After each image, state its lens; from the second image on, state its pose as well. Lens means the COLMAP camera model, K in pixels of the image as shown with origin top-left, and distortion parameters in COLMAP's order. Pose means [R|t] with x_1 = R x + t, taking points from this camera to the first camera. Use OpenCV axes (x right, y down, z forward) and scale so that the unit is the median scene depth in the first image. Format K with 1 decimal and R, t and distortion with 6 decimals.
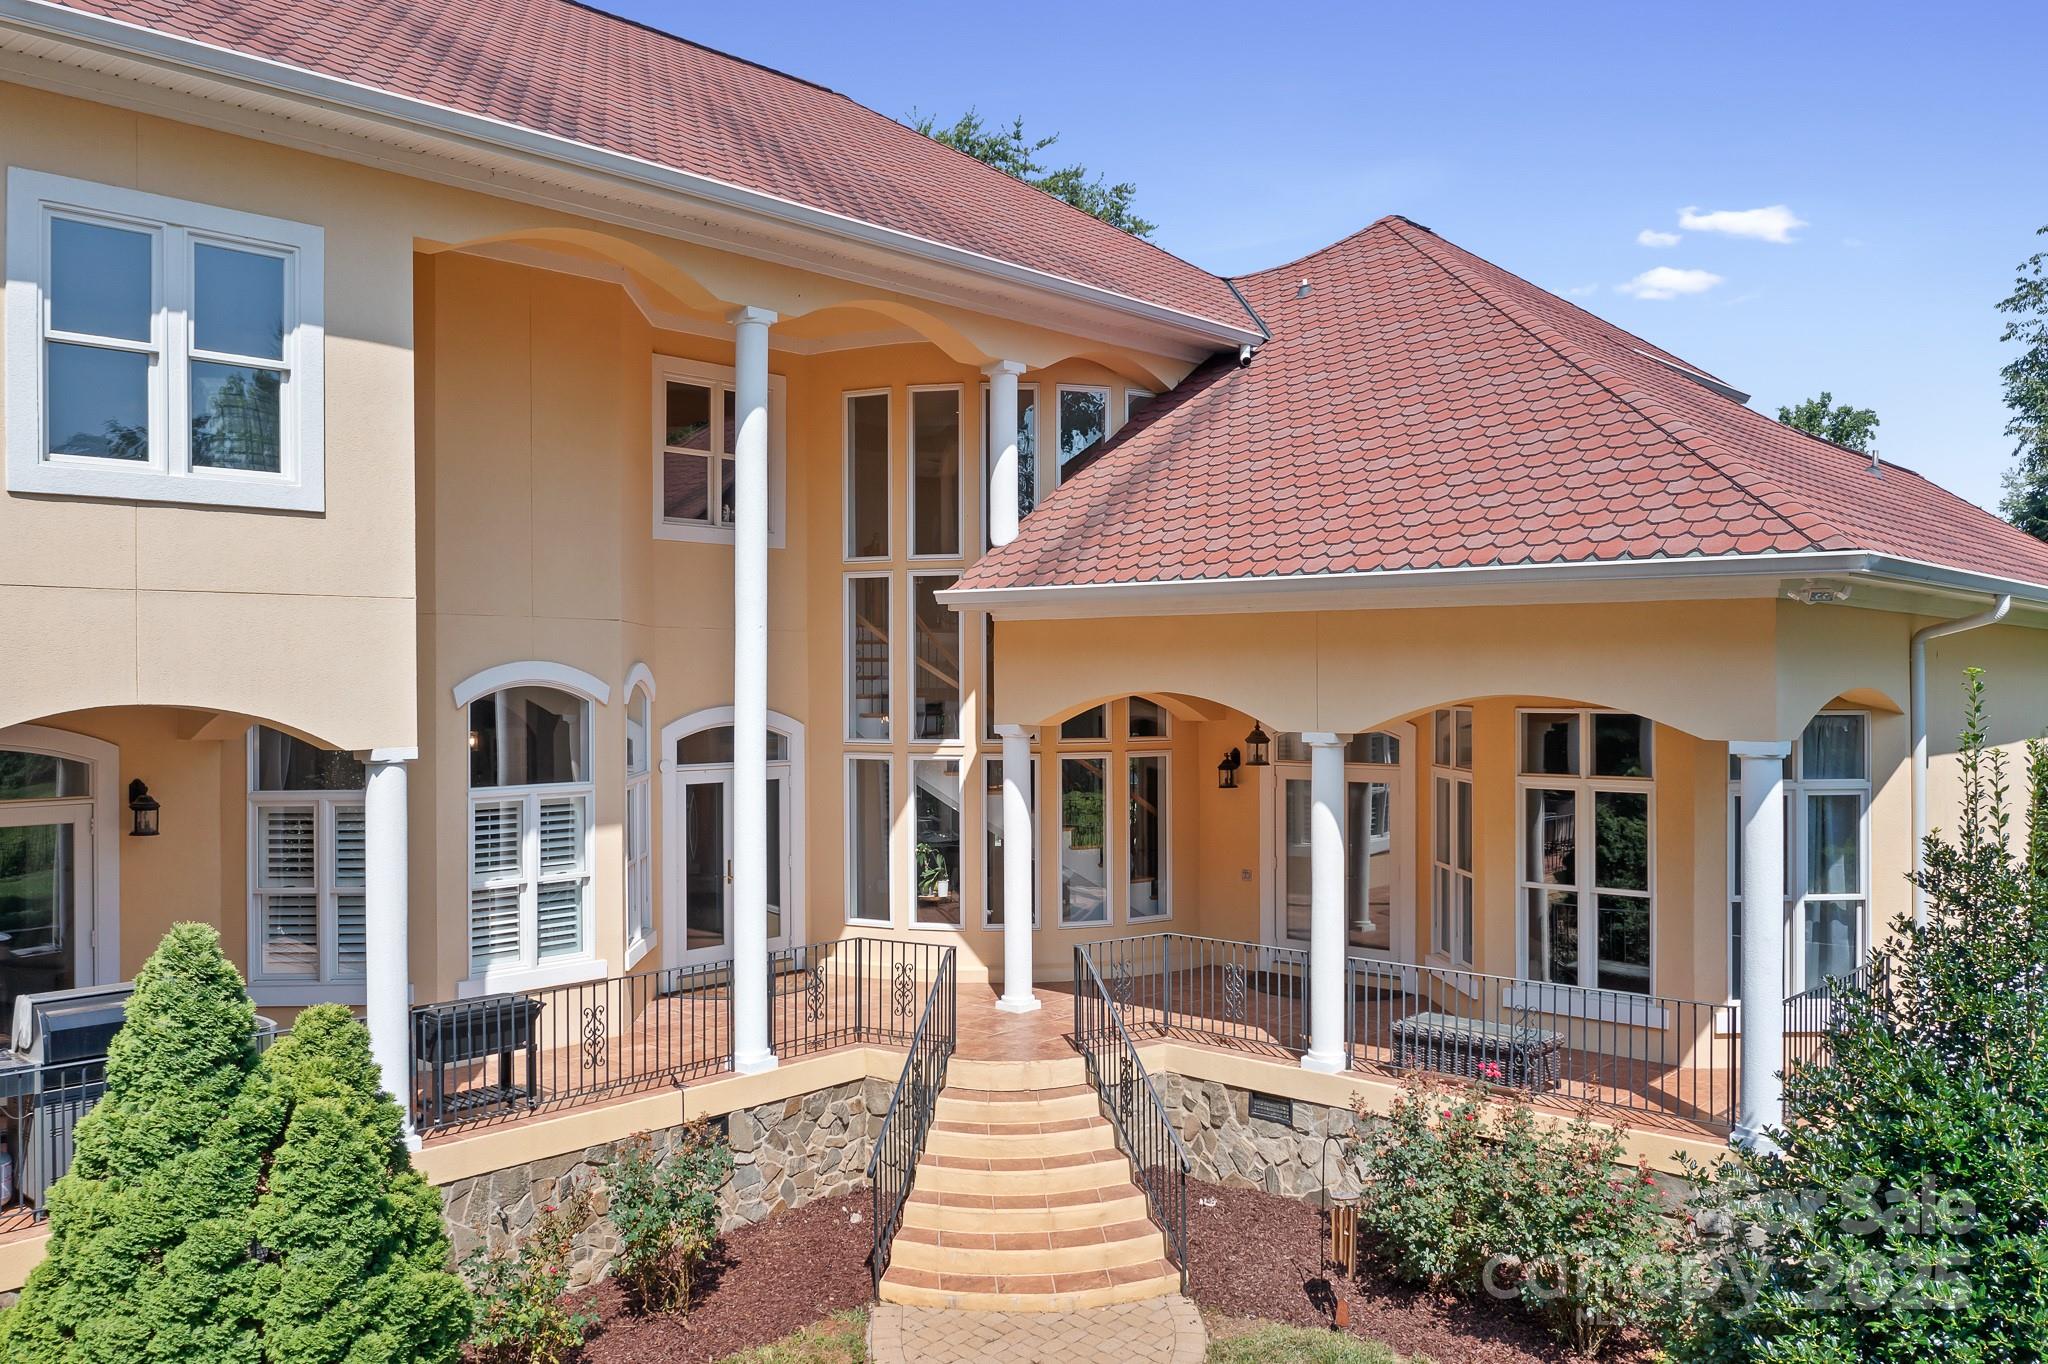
lens RADIAL K [[1616.3, 0, 1020.5], [0, 1616.3, 682.1], [0, 0, 1]] dist [-0.023865, 0.003237]
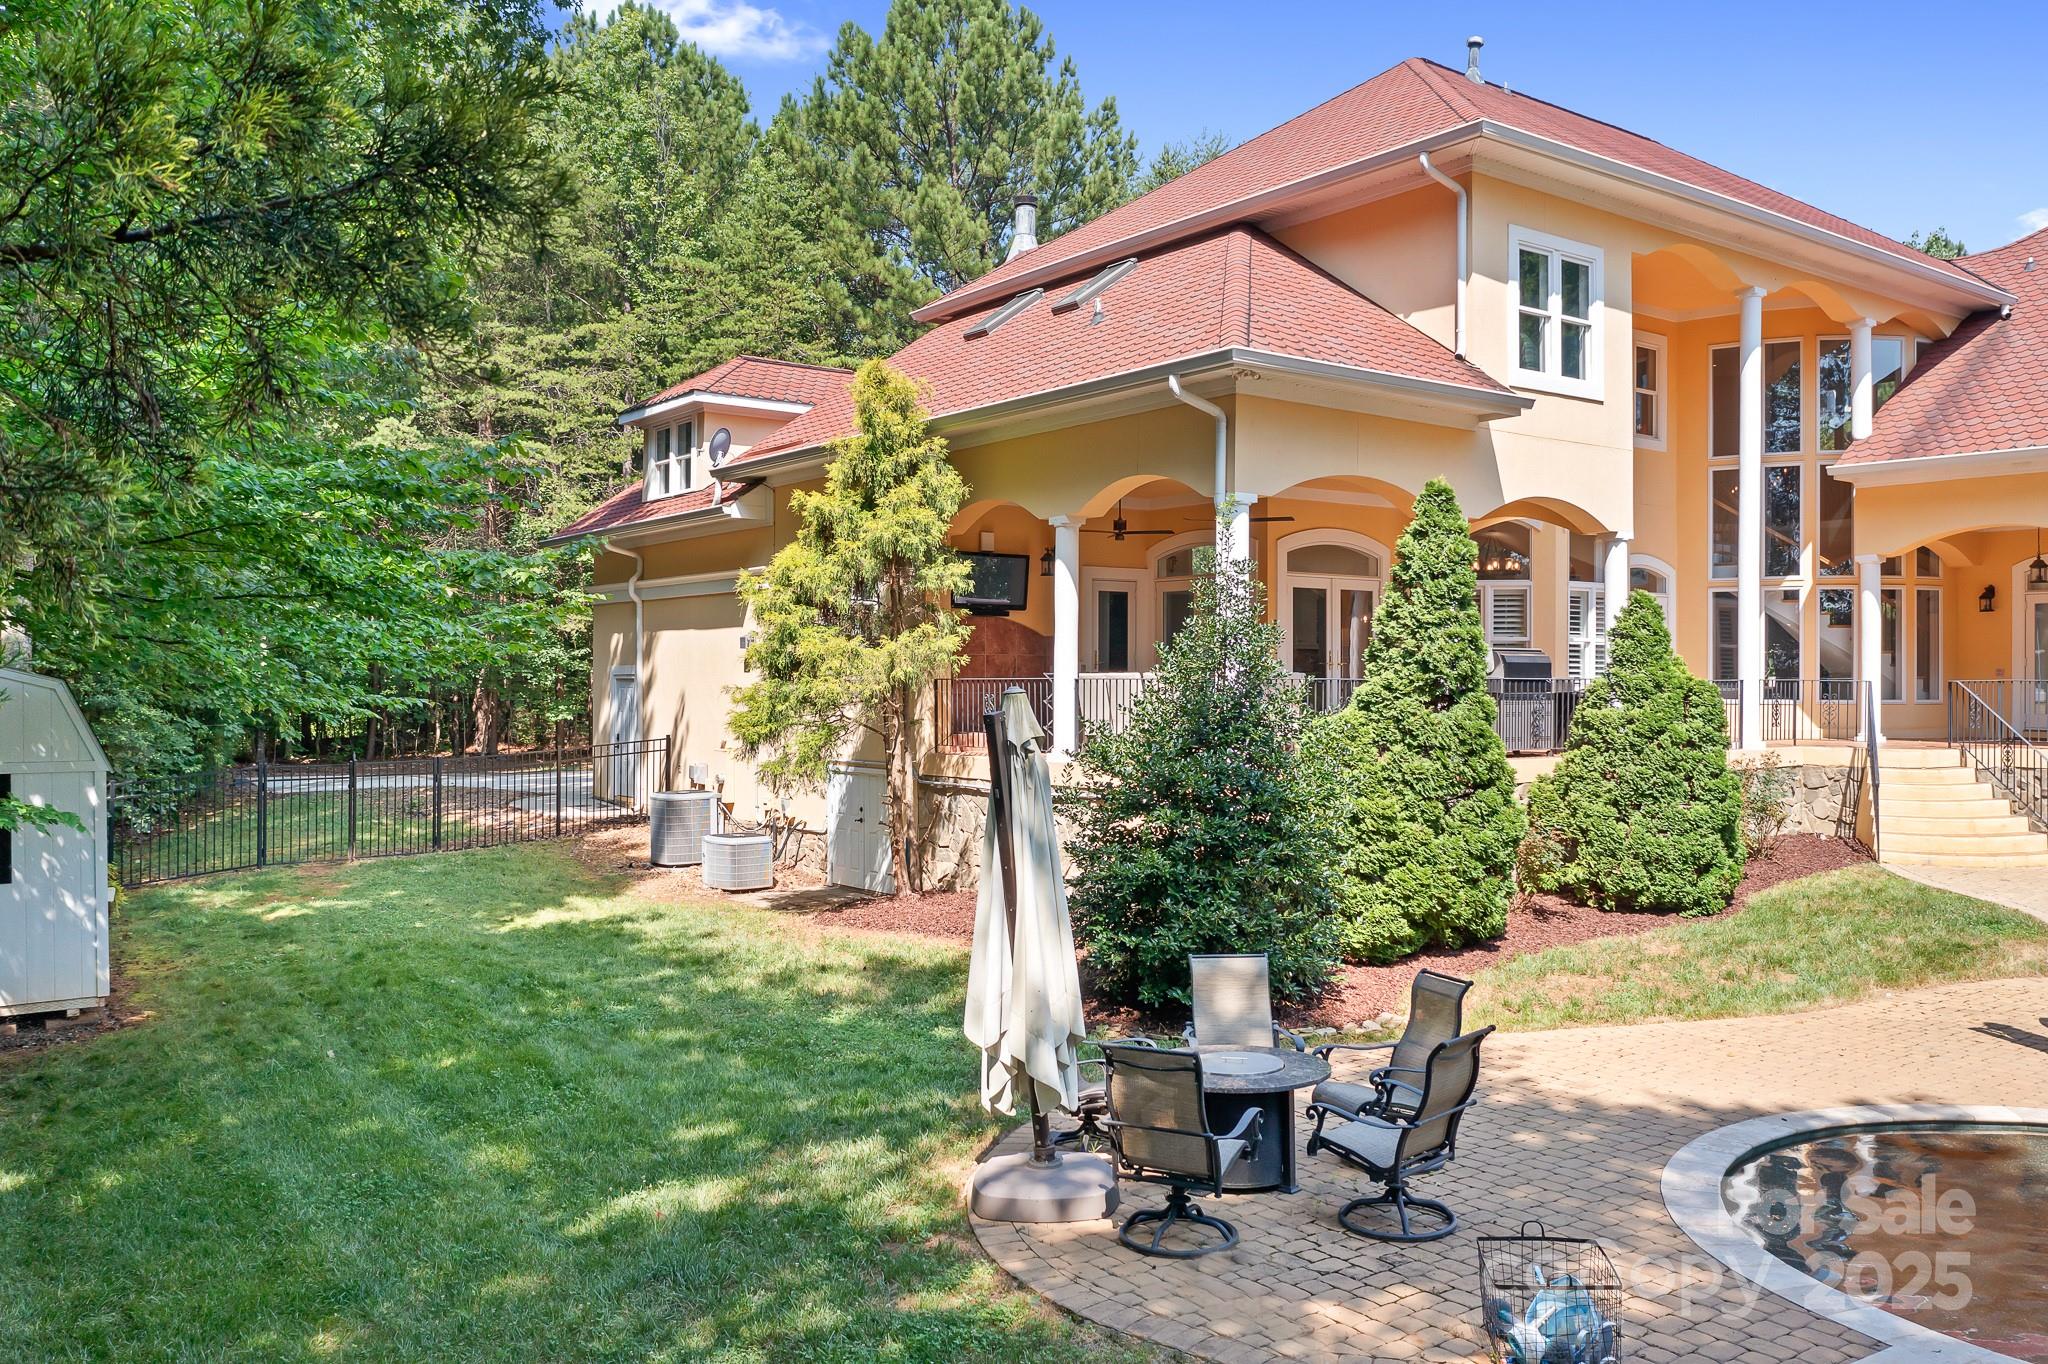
lens RADIAL K [[1616.3, 0, 1021.7], [0, 1616.3, 681.7], [0, 0, 1]] dist [-0.023865, 0.003237]
pose [[0.980247, 0.007332, -0.197642, -0.554003], [-0.007290, 0.999973, 0.000936, 0.170040], [0.197644, 0.000524, 0.980274, -0.735325]]
